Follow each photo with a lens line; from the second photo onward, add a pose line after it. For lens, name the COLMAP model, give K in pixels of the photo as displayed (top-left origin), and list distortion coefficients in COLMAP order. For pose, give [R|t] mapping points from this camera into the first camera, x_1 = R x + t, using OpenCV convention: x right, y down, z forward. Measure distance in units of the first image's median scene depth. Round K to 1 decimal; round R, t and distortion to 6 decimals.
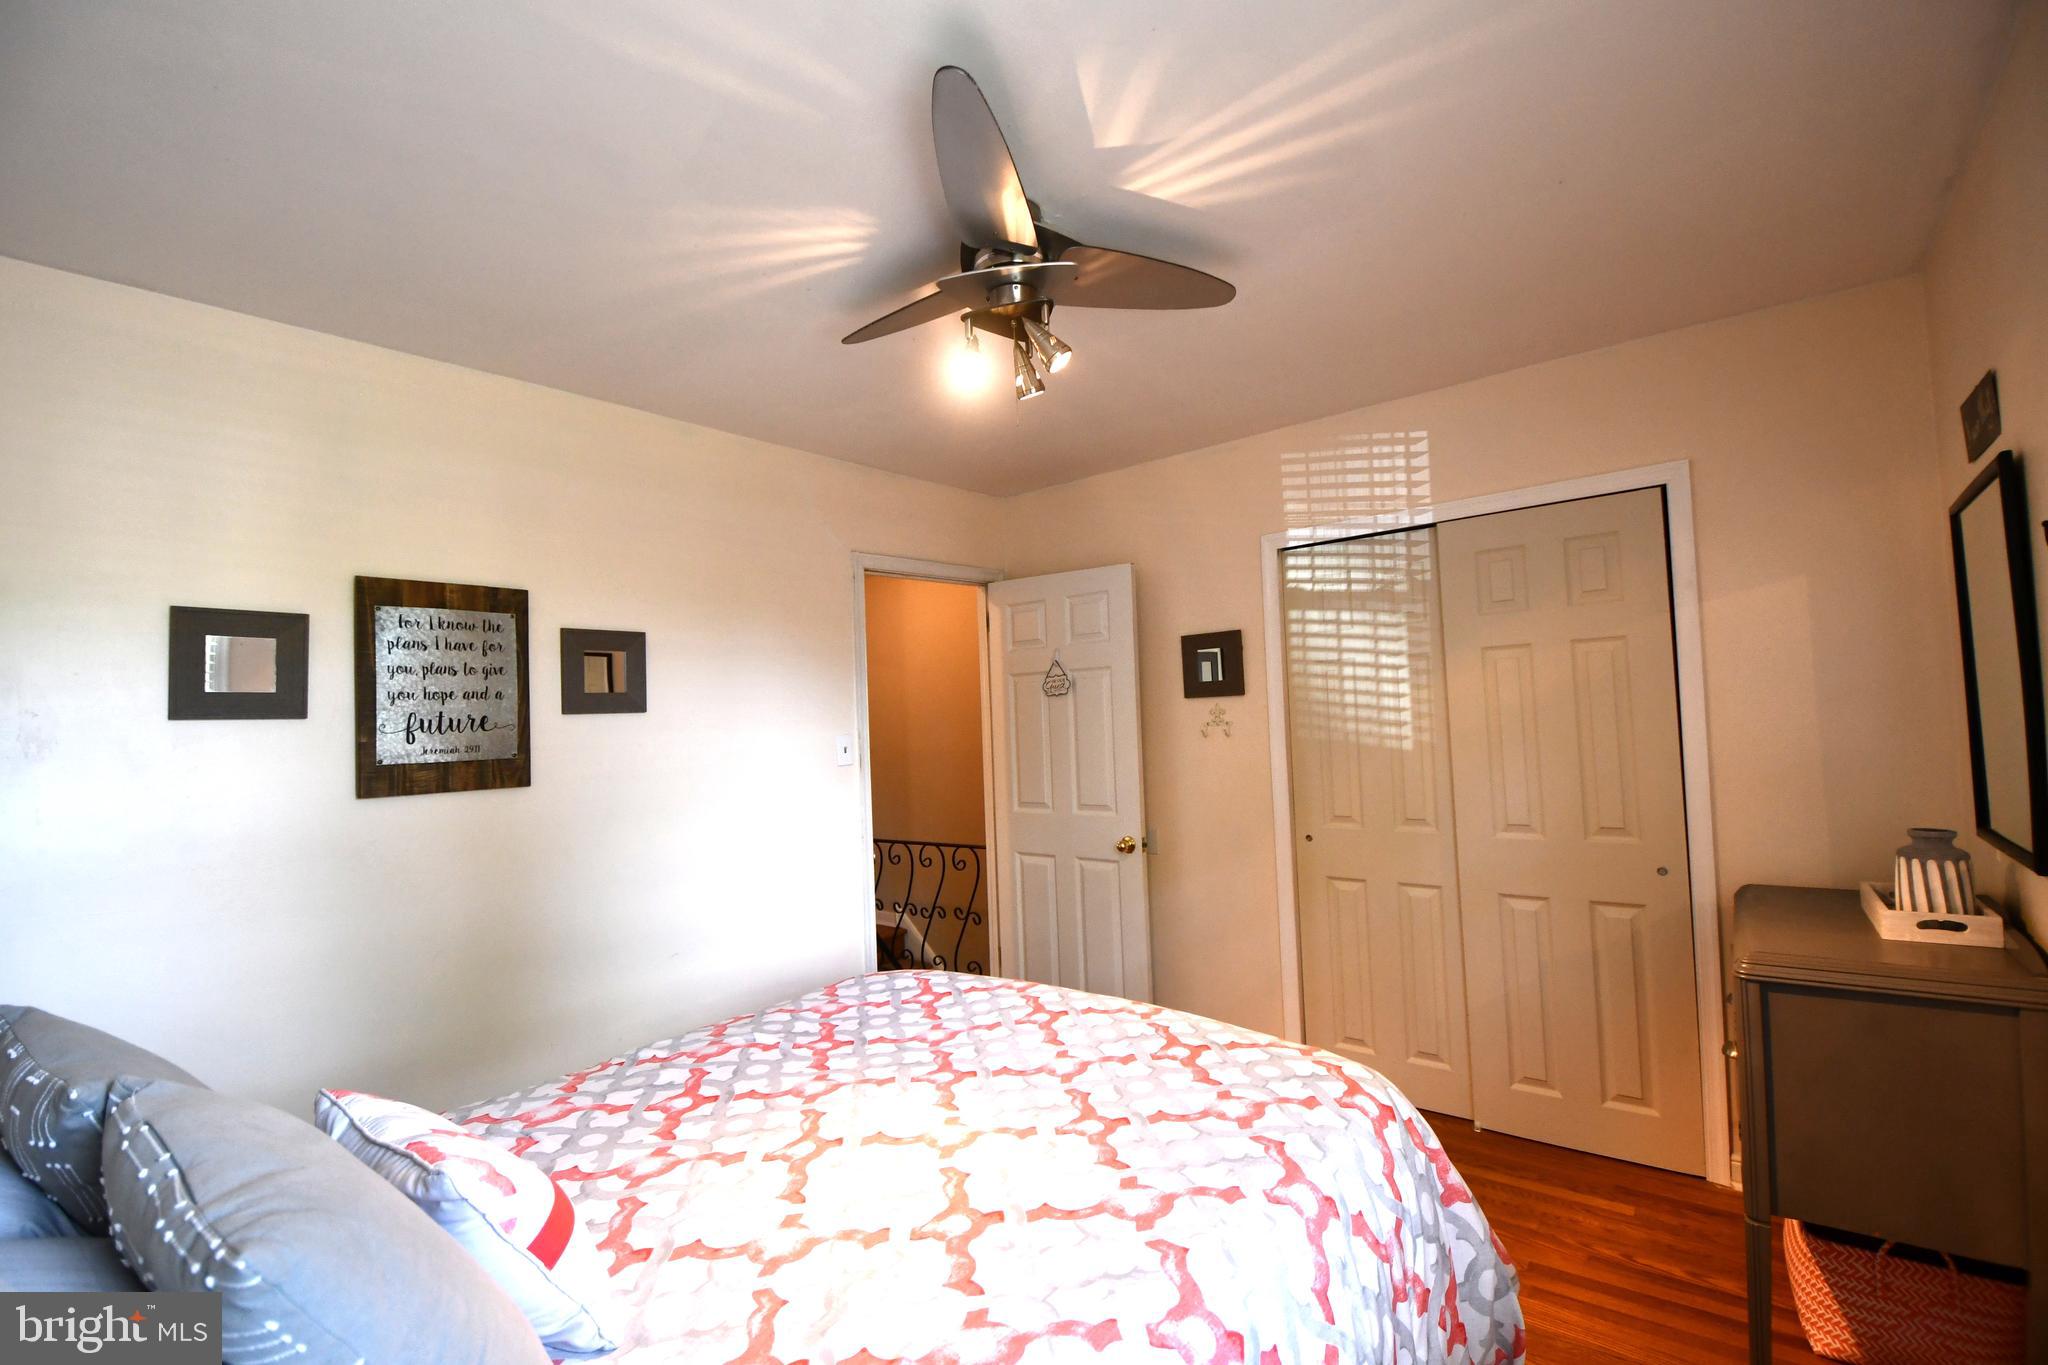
lens RADIAL K [[893.2, 0, 1016.9], [0, 893.2, 682.7], [0, 0, 1]] dist [-0.002896, -0.011149]
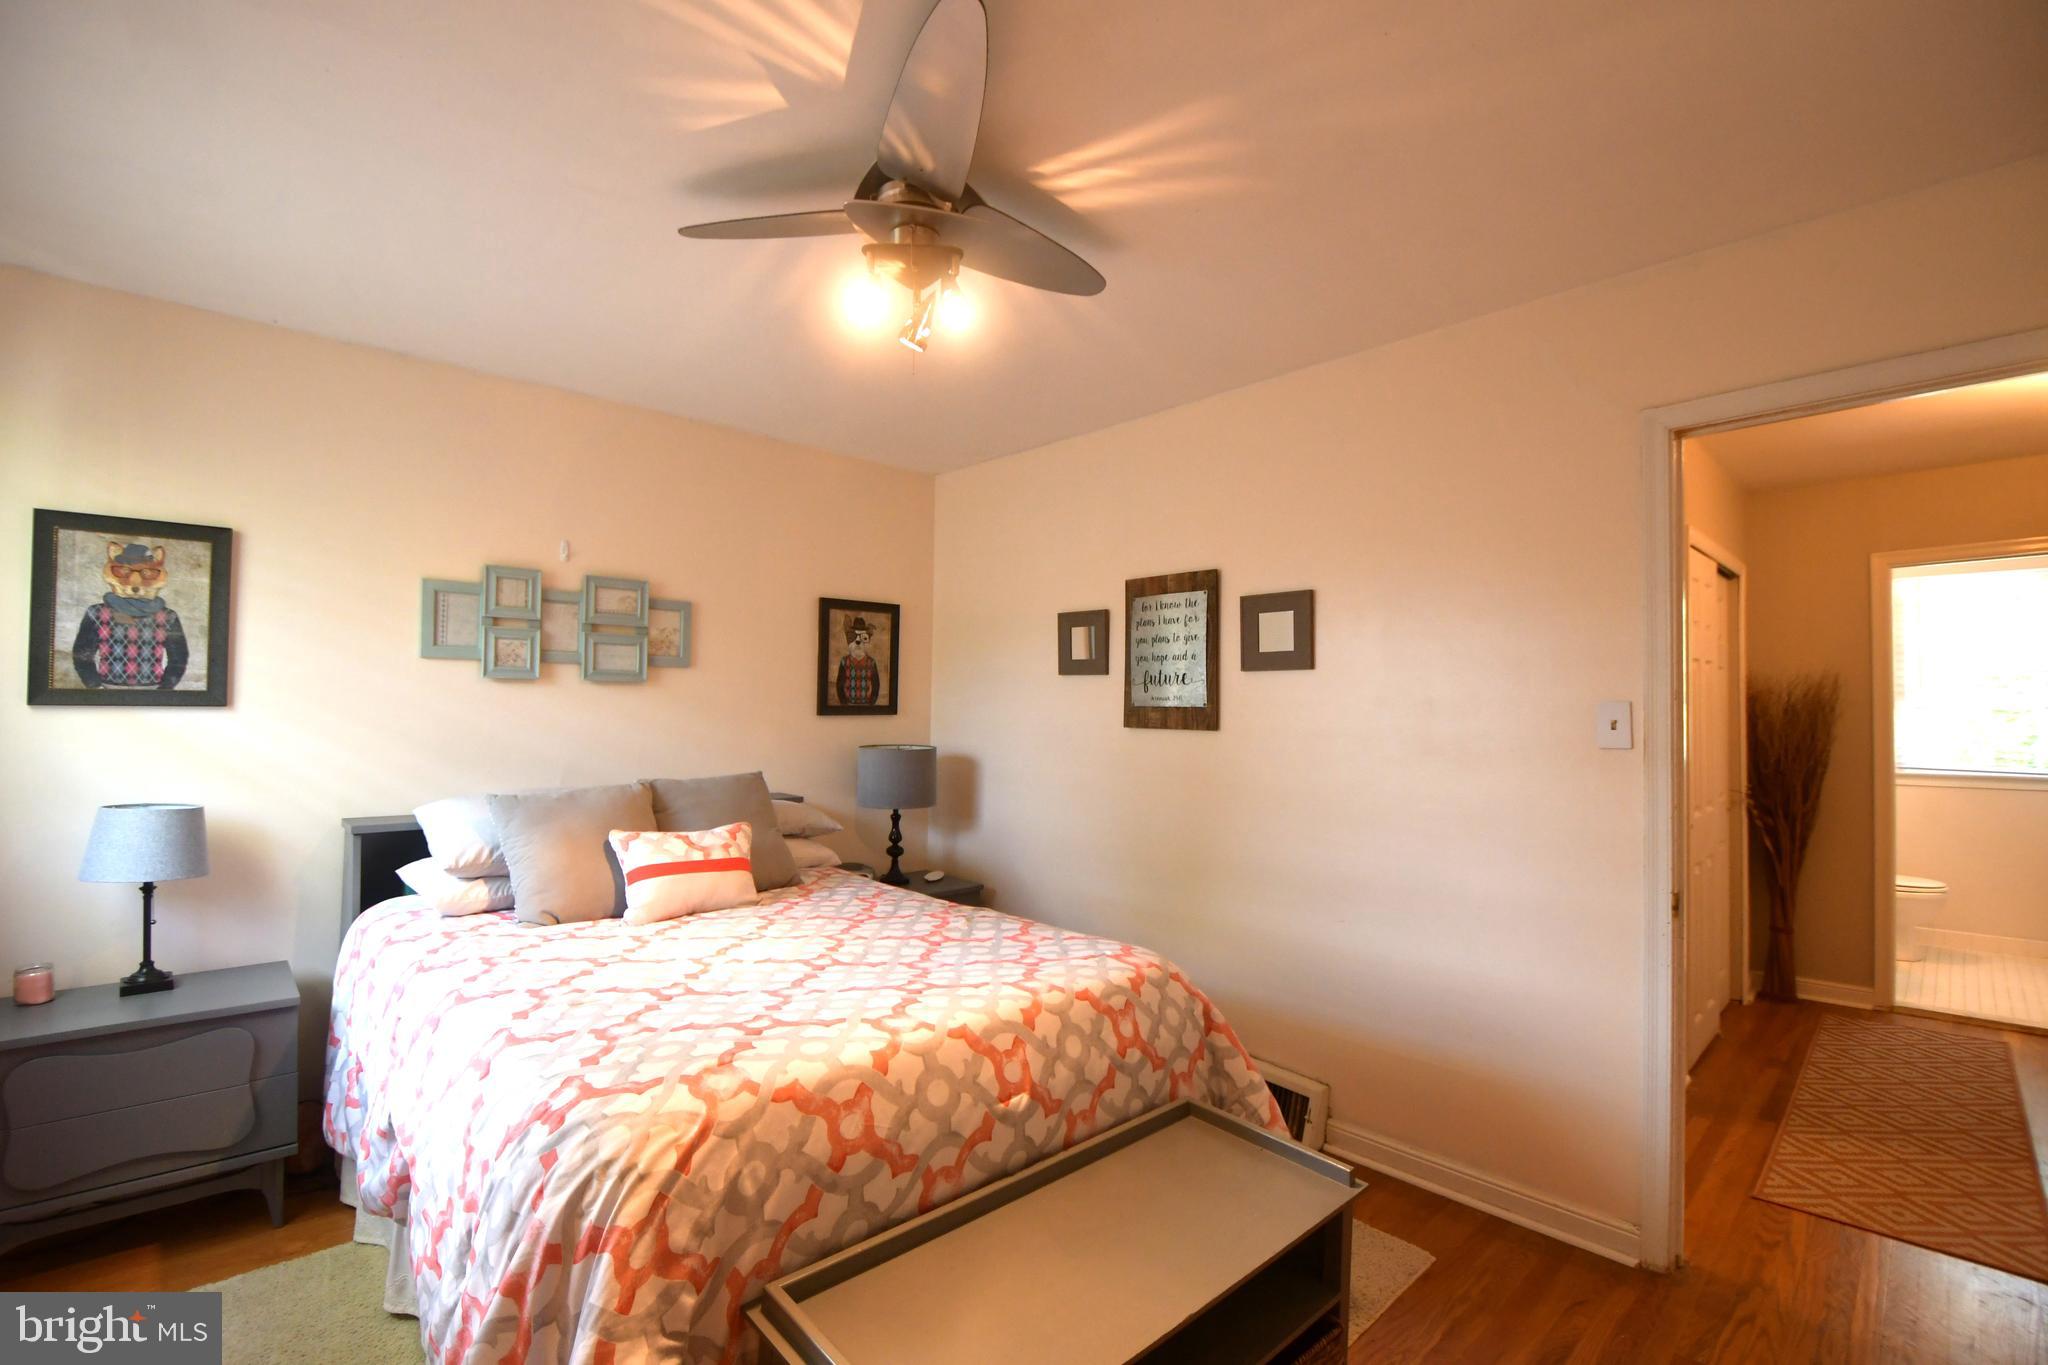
lens RADIAL K [[893.2, 0, 1020.8], [0, 893.2, 683.6], [0, 0, 1]] dist [-0.002896, -0.011149]
pose [[-0.116677, 0.012597, -0.993090, 0.772546], [0.042214, 0.999079, 0.007713, 0.035309], [0.992272, -0.041022, -0.117102, 0.986612]]
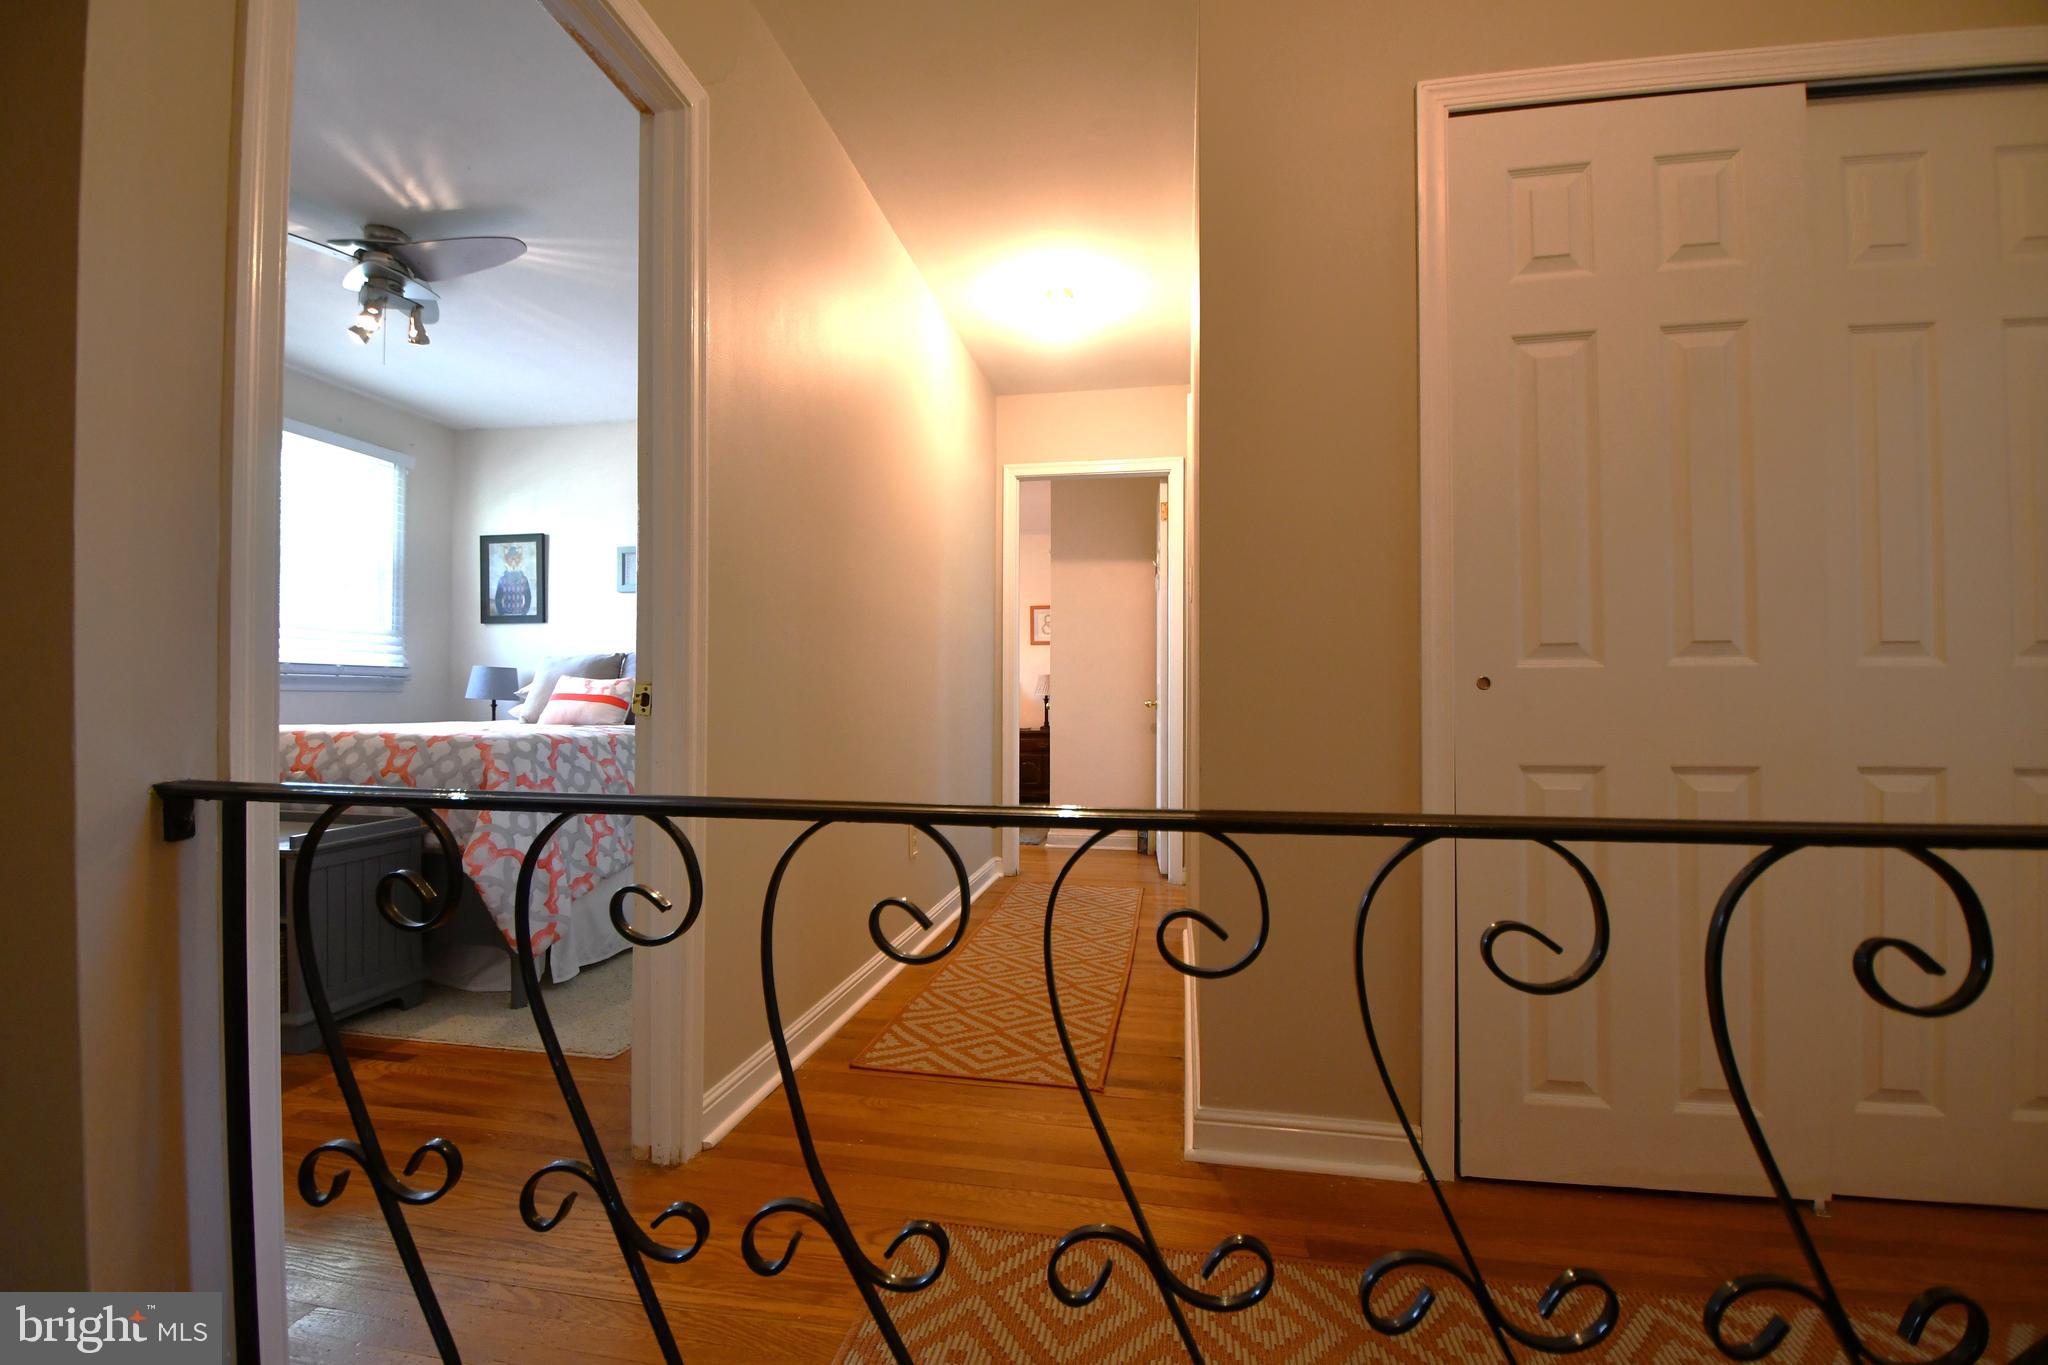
lens RADIAL K [[893.2, 0, 1021.9], [0, 893.2, 692.3], [0, 0, 1]] dist [-0.002896, -0.011149]
pose [[-0.874938, 0.033059, -0.483106, -0.174508], [0.055318, 0.997959, -0.031894, 0.343194], [0.481065, -0.054630, -0.874981, 2.393833]]
